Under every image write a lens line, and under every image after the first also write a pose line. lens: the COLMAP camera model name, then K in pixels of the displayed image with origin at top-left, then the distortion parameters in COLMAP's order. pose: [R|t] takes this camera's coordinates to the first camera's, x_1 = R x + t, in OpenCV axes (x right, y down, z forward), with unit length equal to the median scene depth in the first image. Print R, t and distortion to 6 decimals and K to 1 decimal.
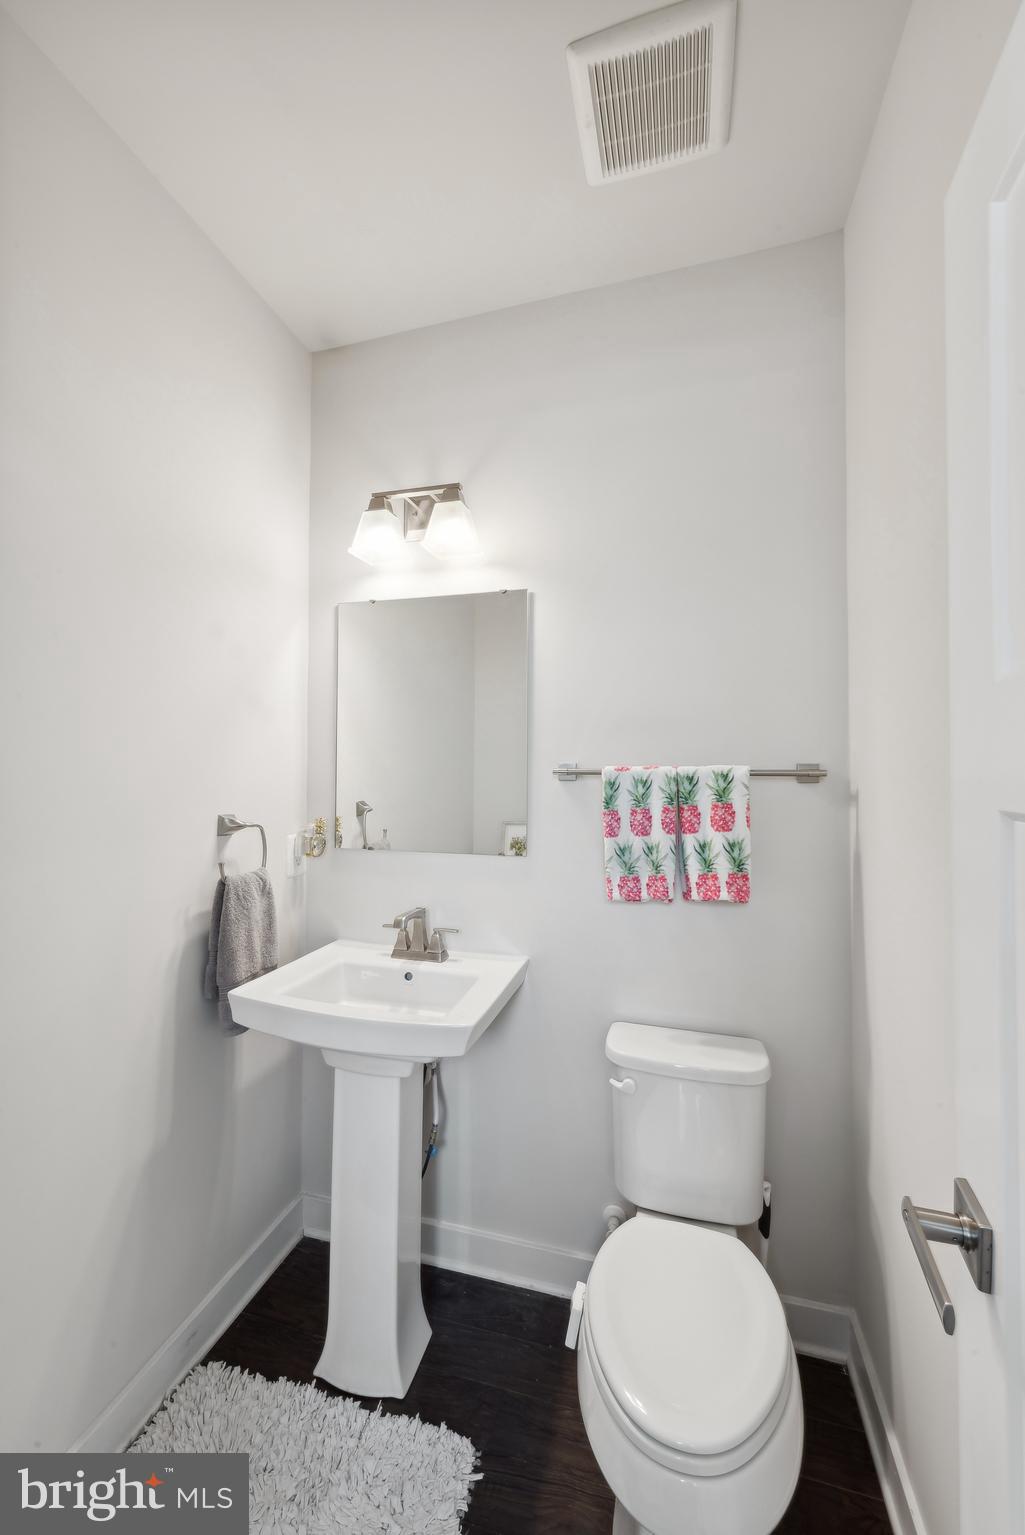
lens RADIAL K [[605.4, 0, 512.7], [0, 605.4, 766.7], [0, 0, 1]] dist [0.012278, -0.004167]
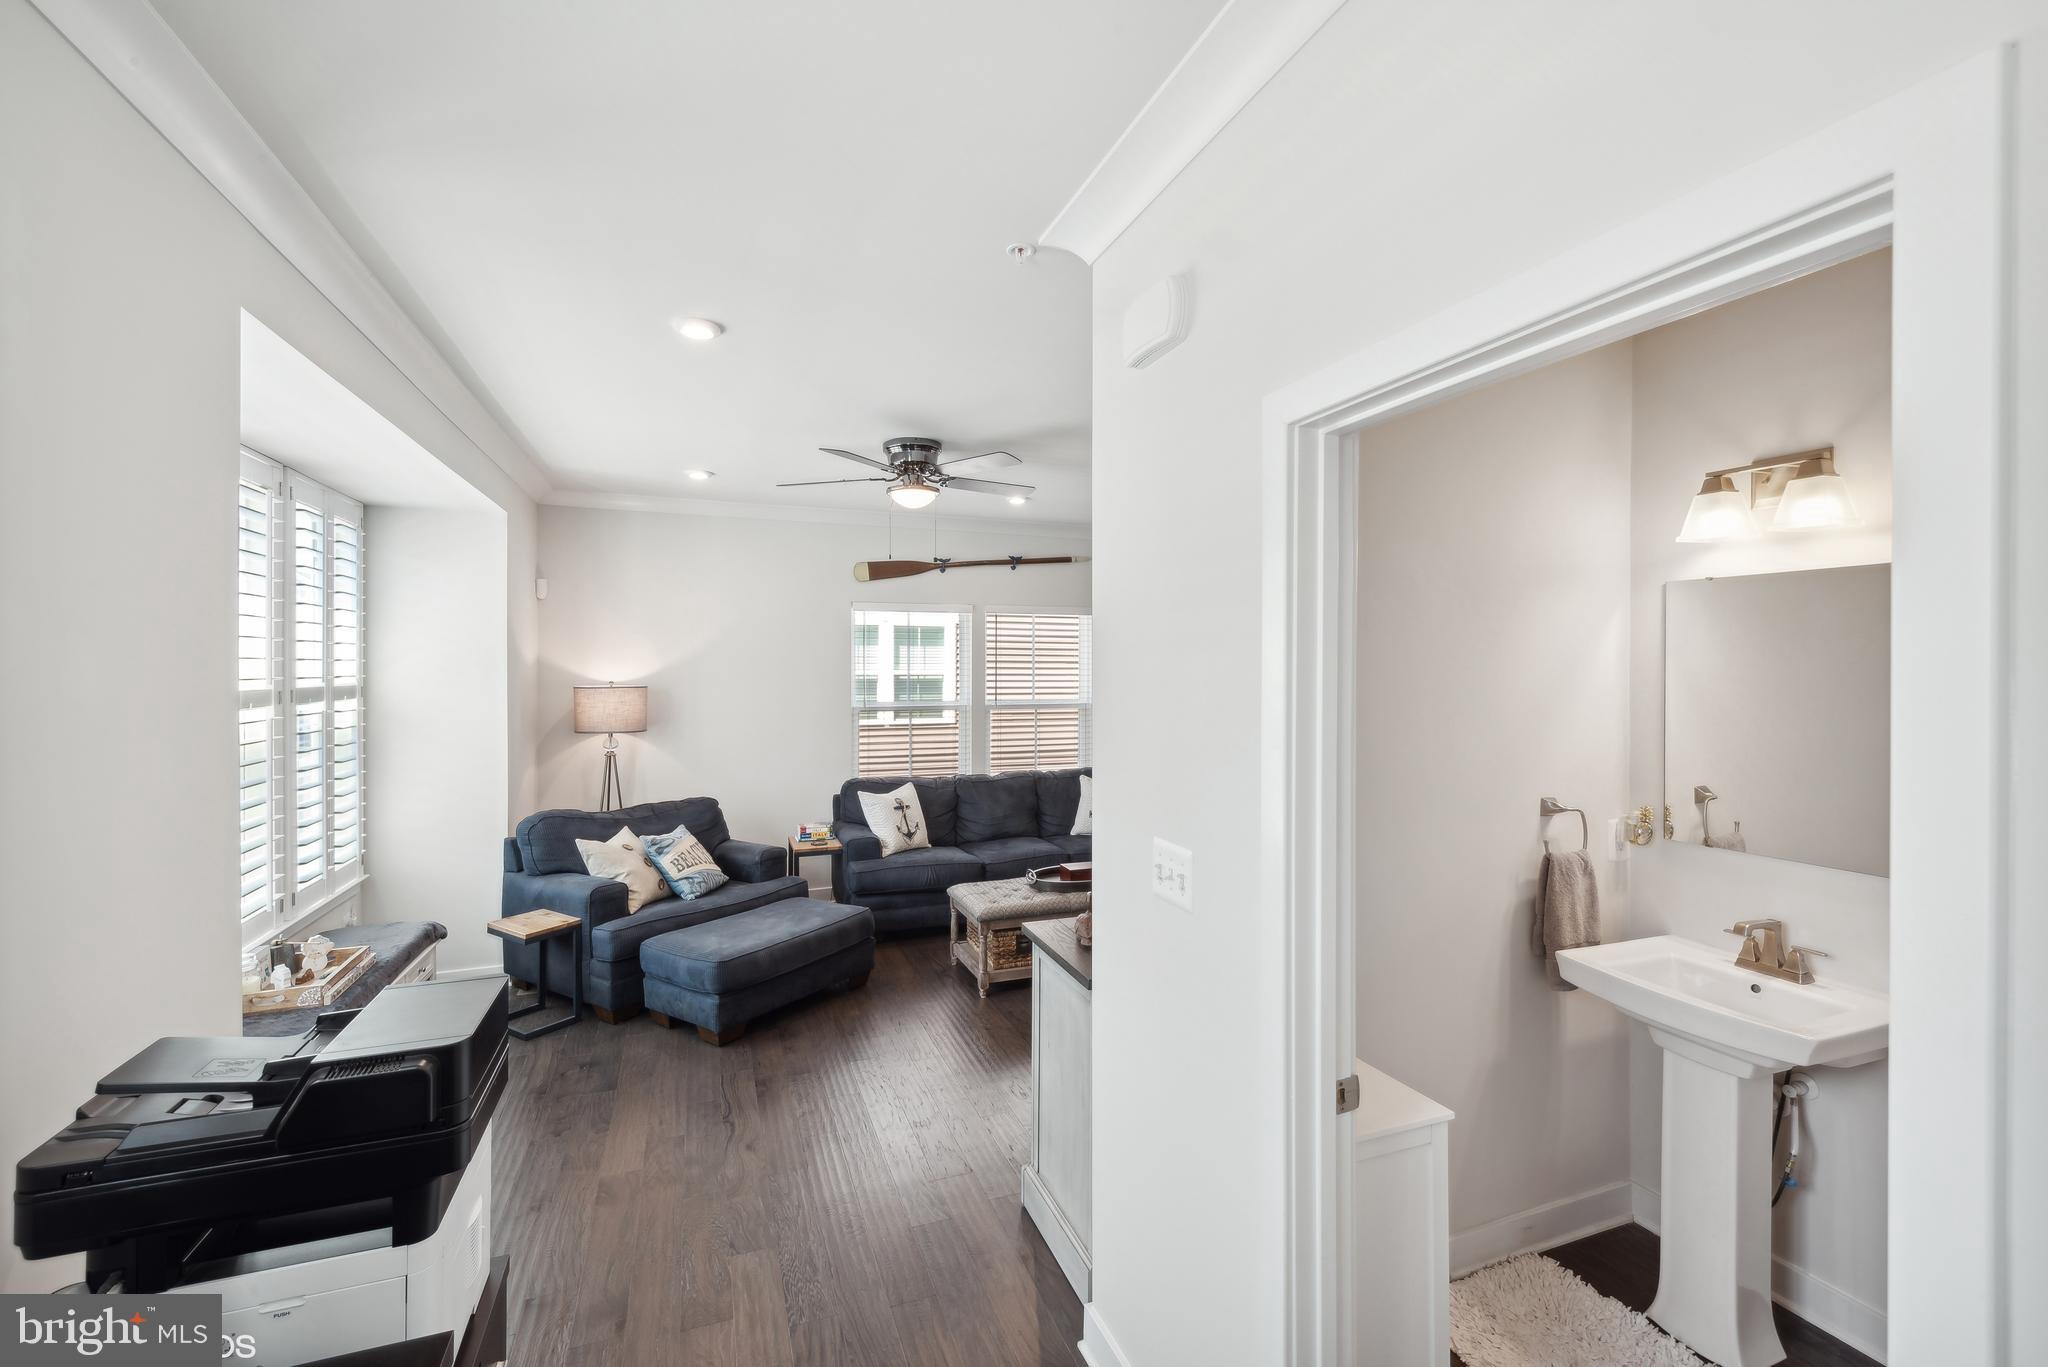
lens RADIAL K [[870.9, 0, 1038.4], [0, 870.9, 672.2], [0, 0, 1]] dist [0.007796, -0.000948]
pose [[0.604431, -0.005986, -0.796635, 0.241640], [0.007538, 0.999970, -0.001795, -0.153128], [0.796622, -0.004920, 0.604458, -0.712074]]
